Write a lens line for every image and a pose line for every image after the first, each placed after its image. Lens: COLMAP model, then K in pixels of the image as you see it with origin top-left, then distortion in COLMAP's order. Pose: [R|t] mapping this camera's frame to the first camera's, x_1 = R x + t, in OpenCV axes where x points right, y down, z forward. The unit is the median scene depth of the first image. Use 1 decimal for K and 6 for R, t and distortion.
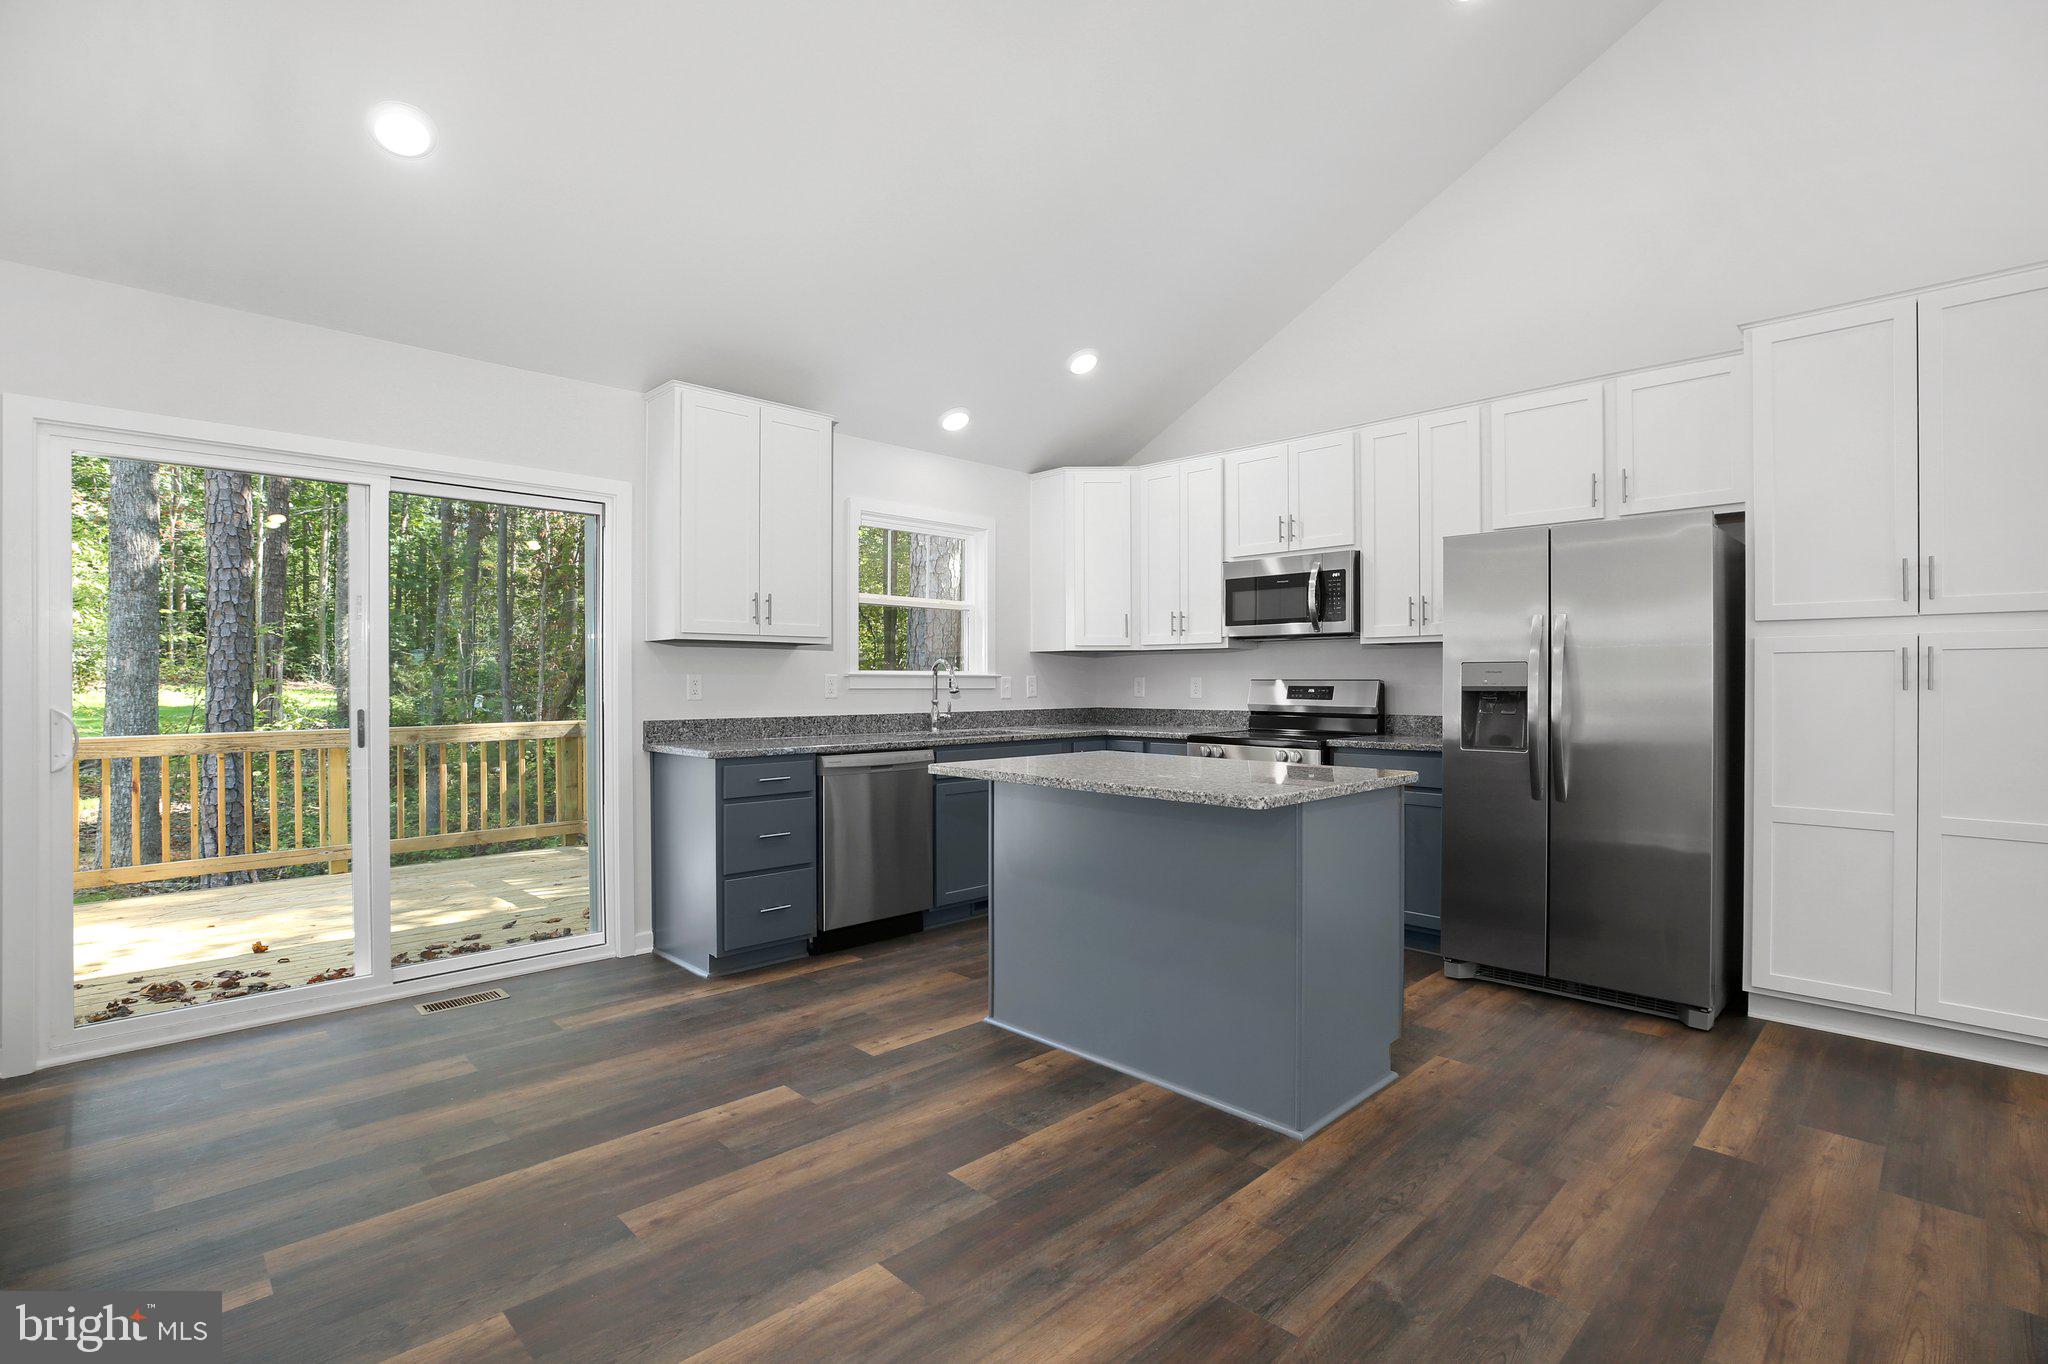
lens RADIAL K [[973.6, 0, 1037.8], [0, 973.6, 684.8], [0, 0, 1]] dist [-0.001858, 0.000099]
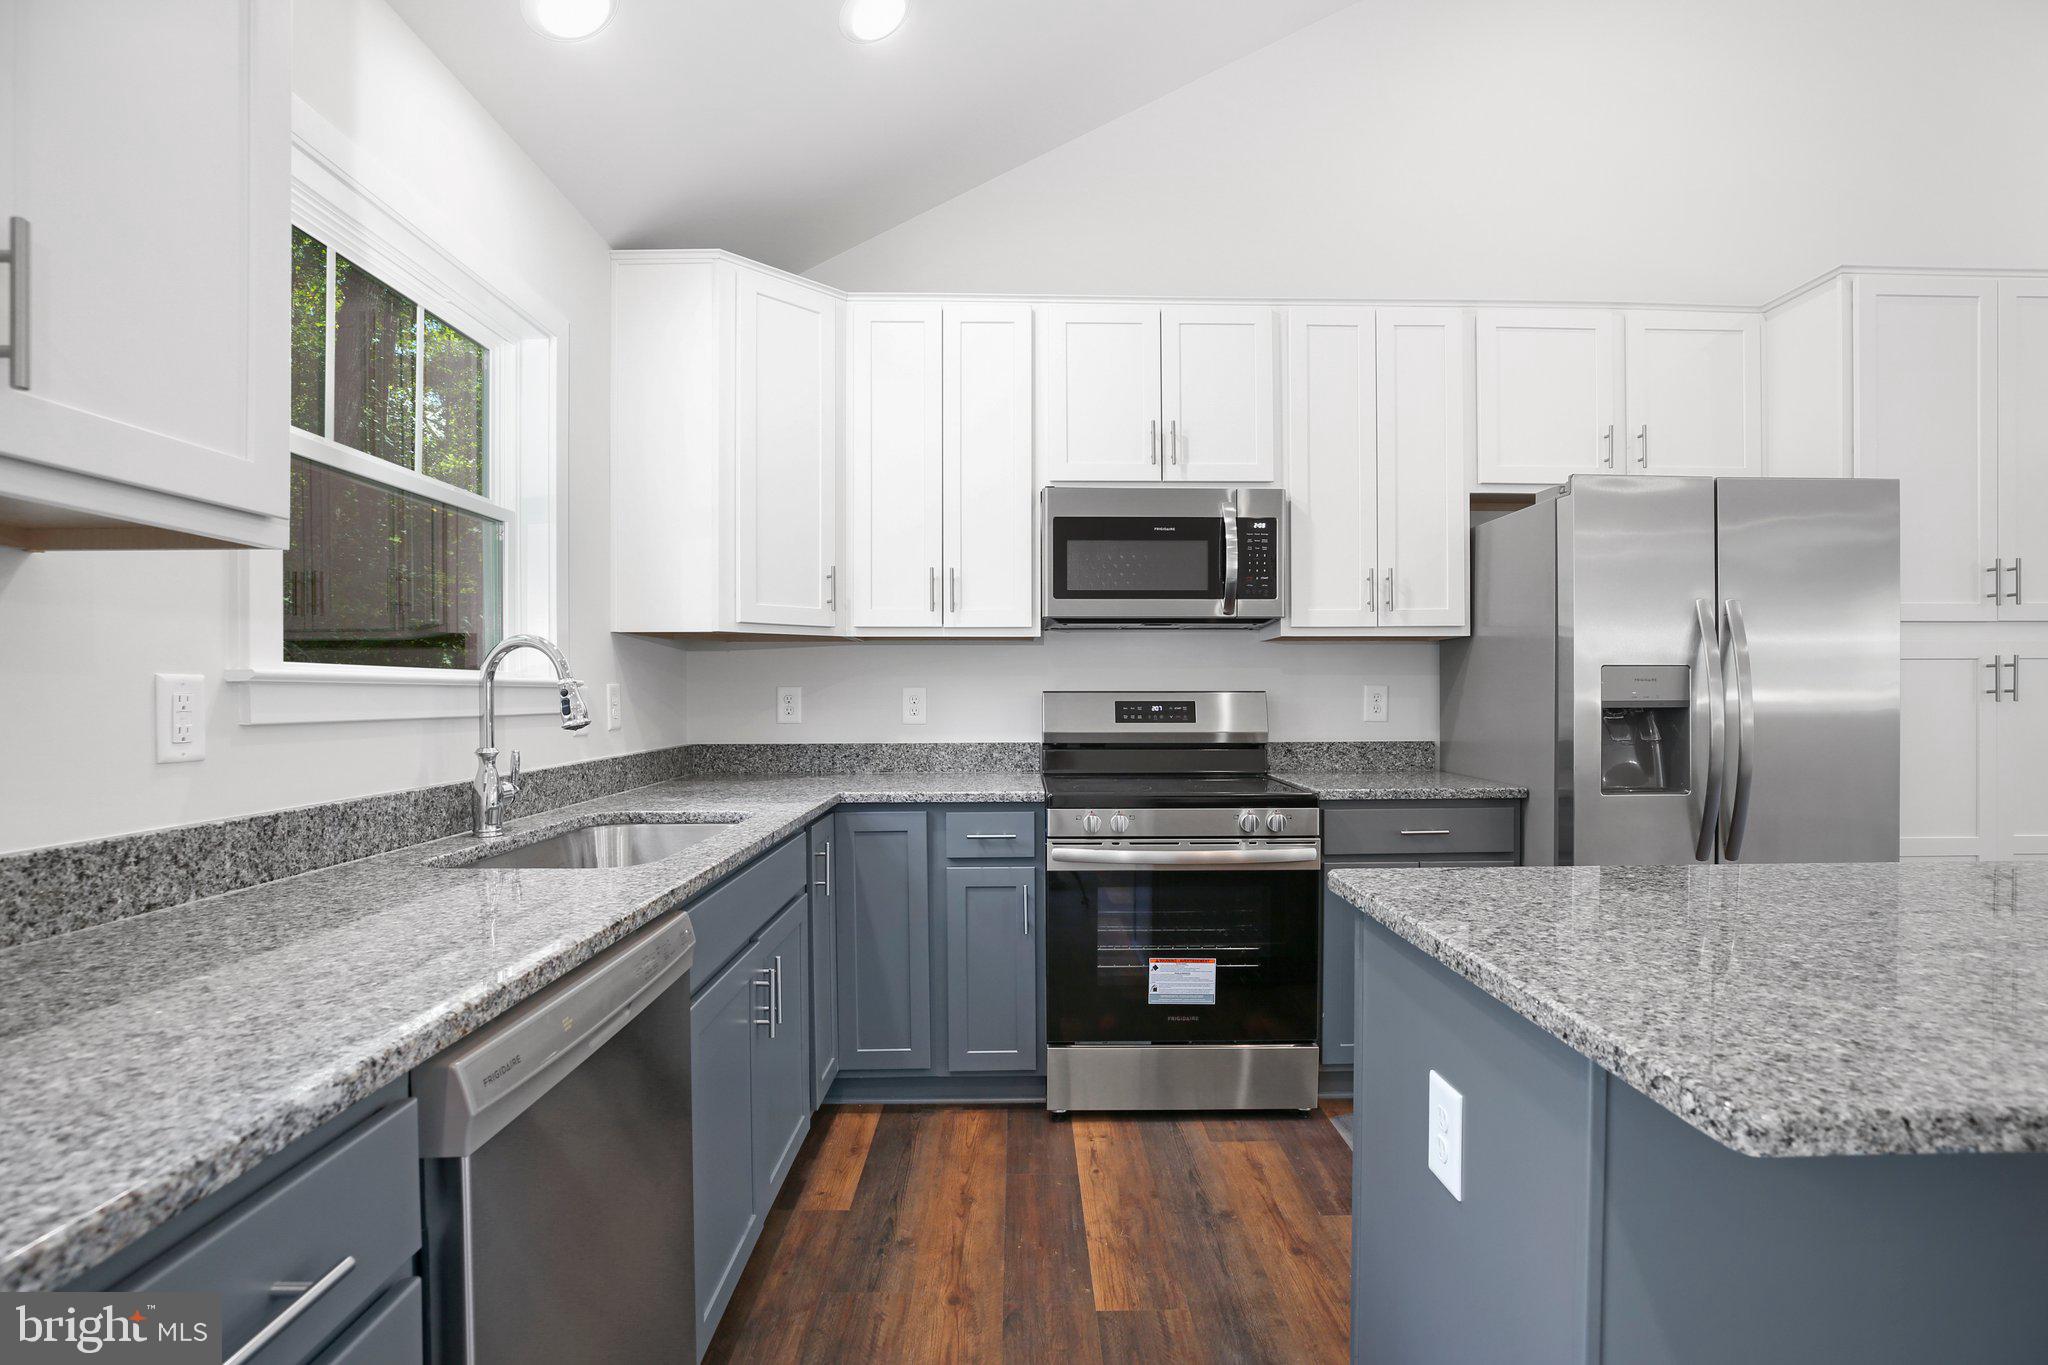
lens RADIAL K [[973.6, 0, 1037.8], [0, 973.6, 685.3], [0, 0, 1]] dist [-0.001858, 0.000099]
pose [[0.698770, 0.003272, 0.715339, -0.225914], [0.005875, 0.999930, -0.010313, -0.003157], [-0.715322, 0.011409, 0.698701, 0.603608]]
